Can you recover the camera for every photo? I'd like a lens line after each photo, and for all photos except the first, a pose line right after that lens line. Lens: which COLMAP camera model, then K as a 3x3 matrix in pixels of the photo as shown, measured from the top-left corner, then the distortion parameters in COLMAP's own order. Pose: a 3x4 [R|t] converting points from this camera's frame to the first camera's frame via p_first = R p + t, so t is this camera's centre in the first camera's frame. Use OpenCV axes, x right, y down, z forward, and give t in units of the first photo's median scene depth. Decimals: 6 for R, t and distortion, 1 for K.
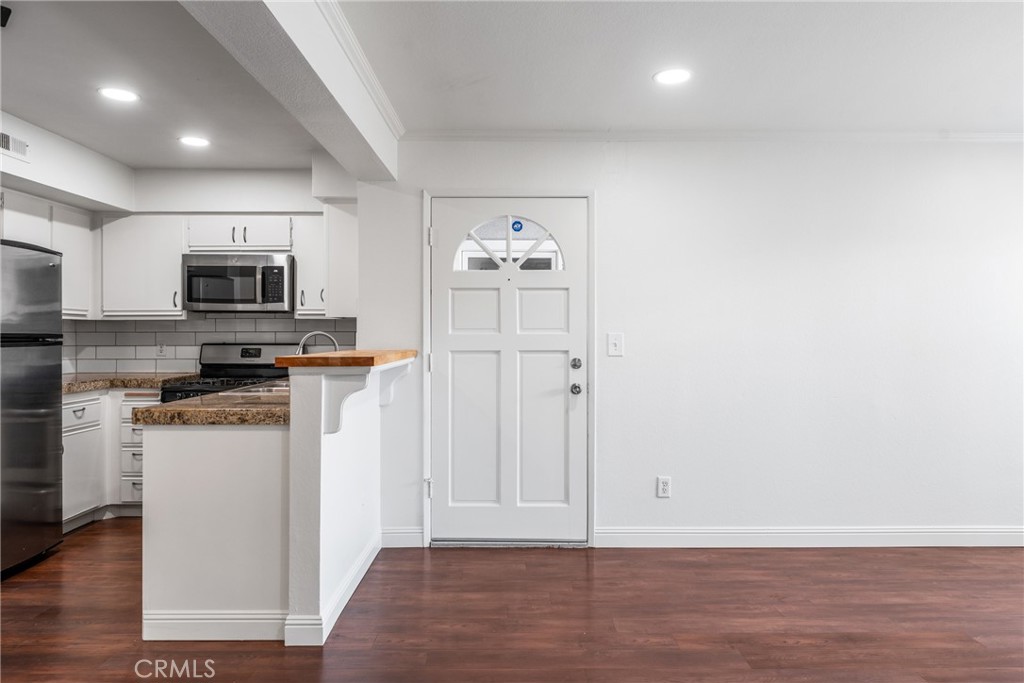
lens RADIAL K [[673.6, 0, 513.2], [0, 673.6, 339.0], [0, 0, 1]] dist [0.001524, 0.000789]
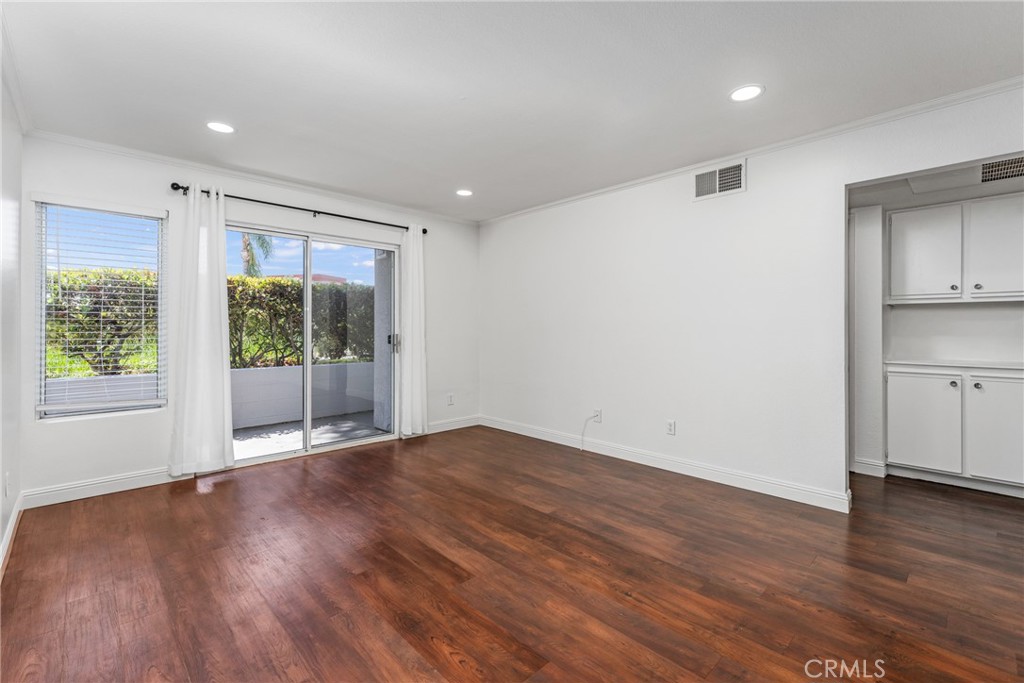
lens RADIAL K [[446.1, 0, 515.0], [0, 446.1, 326.4], [0, 0, 1]] dist [-0.000394, -0.001035]
pose [[-0.686003, 0.001252, 0.727597, -0.038074], [0.004520, 0.999987, 0.002542, 0.016087], [-0.727584, 0.005033, -0.686000, 0.929032]]
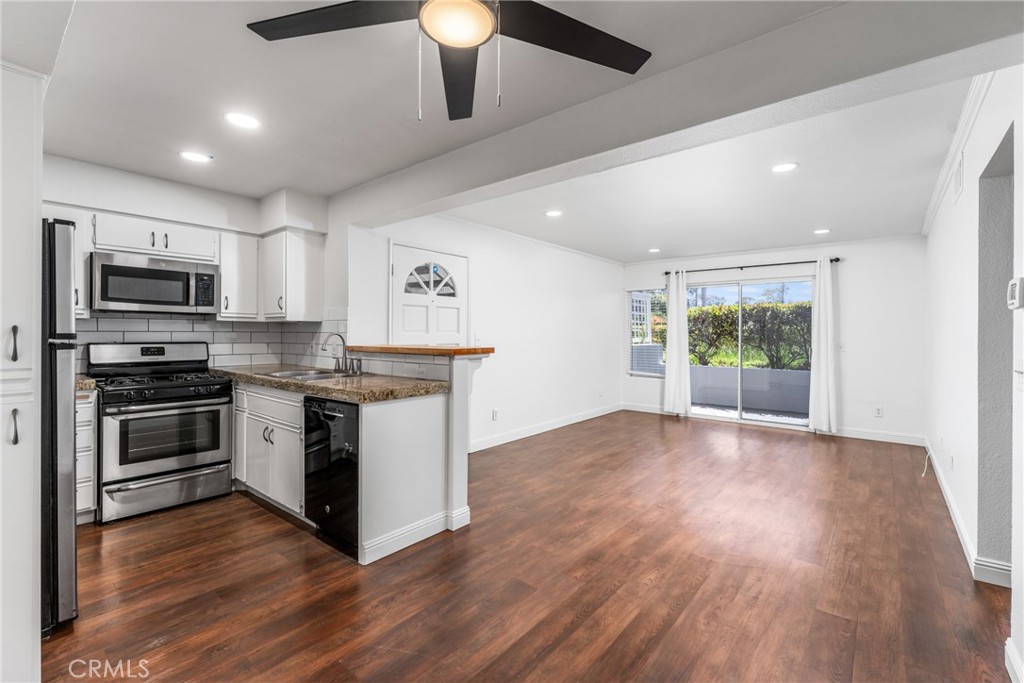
lens RADIAL K [[446.1, 0, 514.5], [0, 446.1, 336.9], [0, 0, 1]] dist [-0.000394, -0.001035]
pose [[0.642343, -0.003517, 0.766409, -0.715511], [0.002757, 0.999994, 0.002278, -0.002654], [-0.766412, 0.000650, 0.642349, 0.145853]]
